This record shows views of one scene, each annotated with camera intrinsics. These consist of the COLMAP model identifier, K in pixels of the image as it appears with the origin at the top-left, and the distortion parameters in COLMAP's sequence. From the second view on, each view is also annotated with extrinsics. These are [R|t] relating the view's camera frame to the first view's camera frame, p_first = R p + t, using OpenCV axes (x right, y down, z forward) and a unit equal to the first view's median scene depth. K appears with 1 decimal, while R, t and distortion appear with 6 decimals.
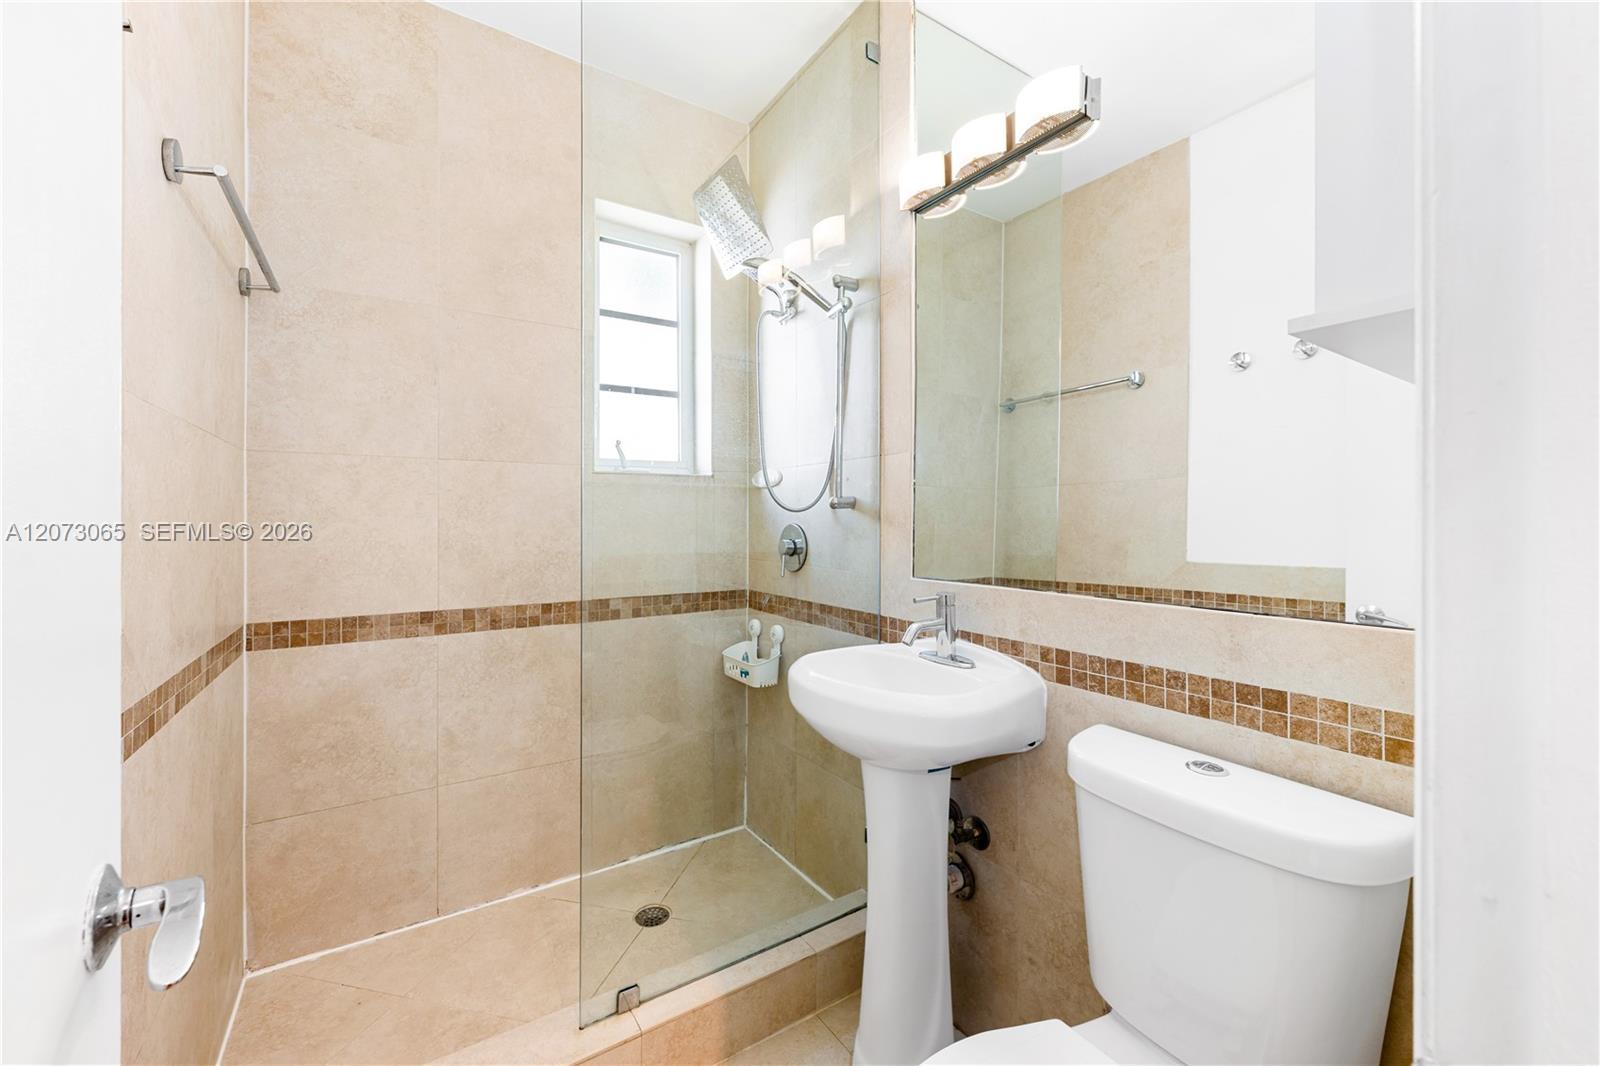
lens RADIAL K [[639.5, 0, 798.1], [0, 639.5, 527.5], [0, 0, 1]] dist [-0.000882, 0.000227]
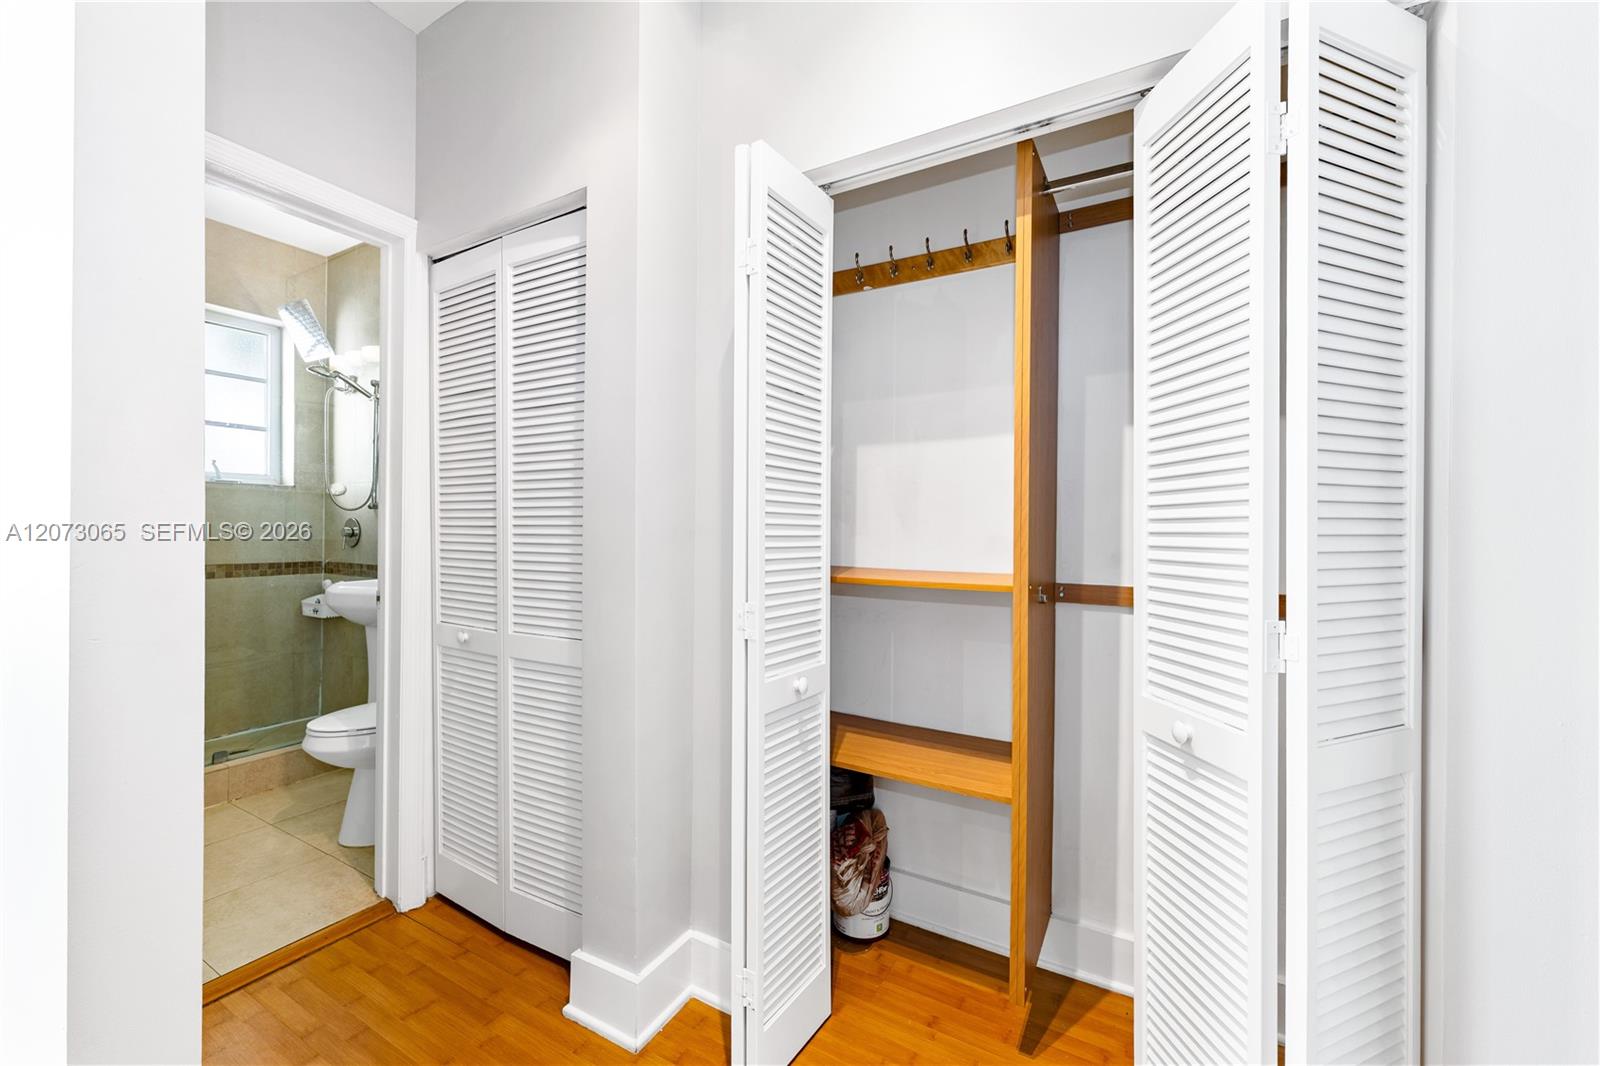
lens RADIAL K [[635.4, 0, 795.0], [0, 635.4, 538.5], [0, 0, 1]] dist [0.000141, -0.000111]
pose [[0.890236, 0.007827, 0.455432, 0.247516], [-0.009747, 0.999951, 0.001866, 0.030271], [-0.455395, -0.006100, 0.890269, -0.921690]]
